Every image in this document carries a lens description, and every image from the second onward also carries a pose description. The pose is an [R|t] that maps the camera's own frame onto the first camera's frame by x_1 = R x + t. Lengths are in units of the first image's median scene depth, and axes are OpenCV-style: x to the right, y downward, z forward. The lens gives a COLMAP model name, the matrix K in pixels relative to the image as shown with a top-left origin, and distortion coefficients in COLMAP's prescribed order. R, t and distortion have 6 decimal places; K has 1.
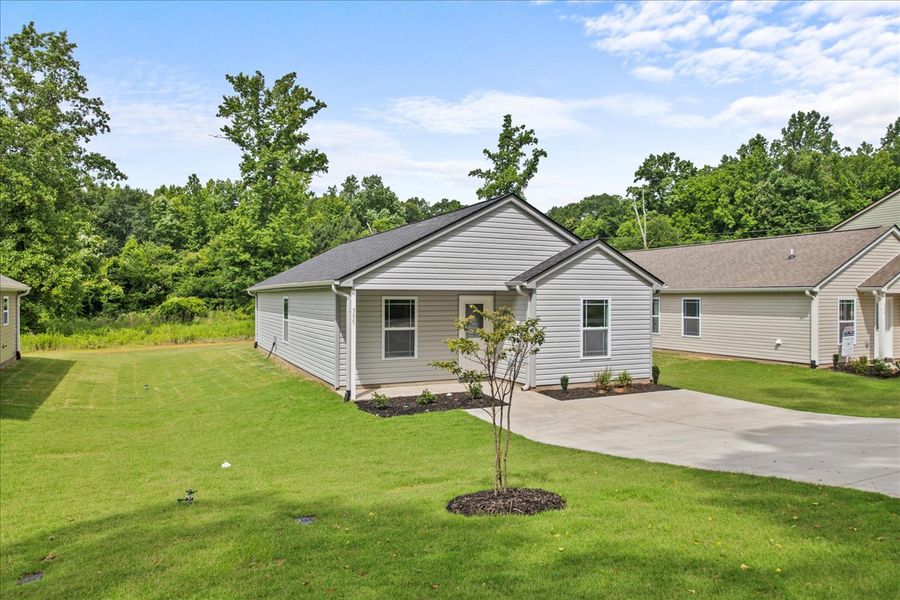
lens RADIAL K [[593.7, 0, 450.0], [0, 593.7, 300.0], [0, 0, 1]] dist [-0.000913, -0.001358]
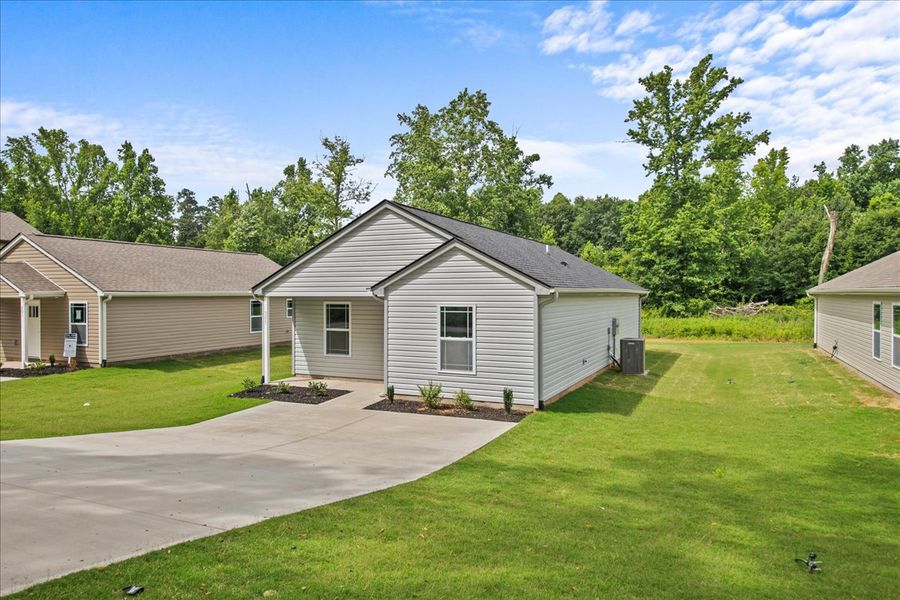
lens RADIAL K [[593.7, 0, 450.0], [0, 593.7, 300.0], [0, 0, 1]] dist [-0.000913, -0.001358]
pose [[0.630768, 0.005110, -0.775954, 0.214436], [-0.000813, 0.999982, 0.005925, -0.003591], [0.775971, -0.003107, 0.630761, 0.100856]]
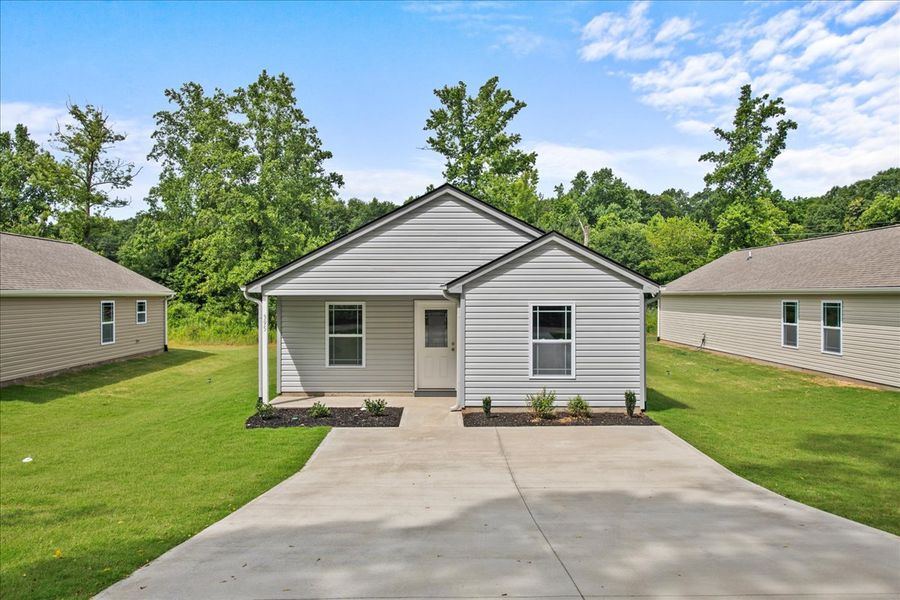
lens RADIAL K [[593.7, 0, 450.0], [0, 593.7, 300.0], [0, 0, 1]] dist [-0.000913, -0.001358]
pose [[0.902414, -0.000311, -0.430870, 0.108902], [0.001043, 0.999998, 0.001463, -0.002275], [0.430868, -0.001769, 0.902413, 0.047582]]
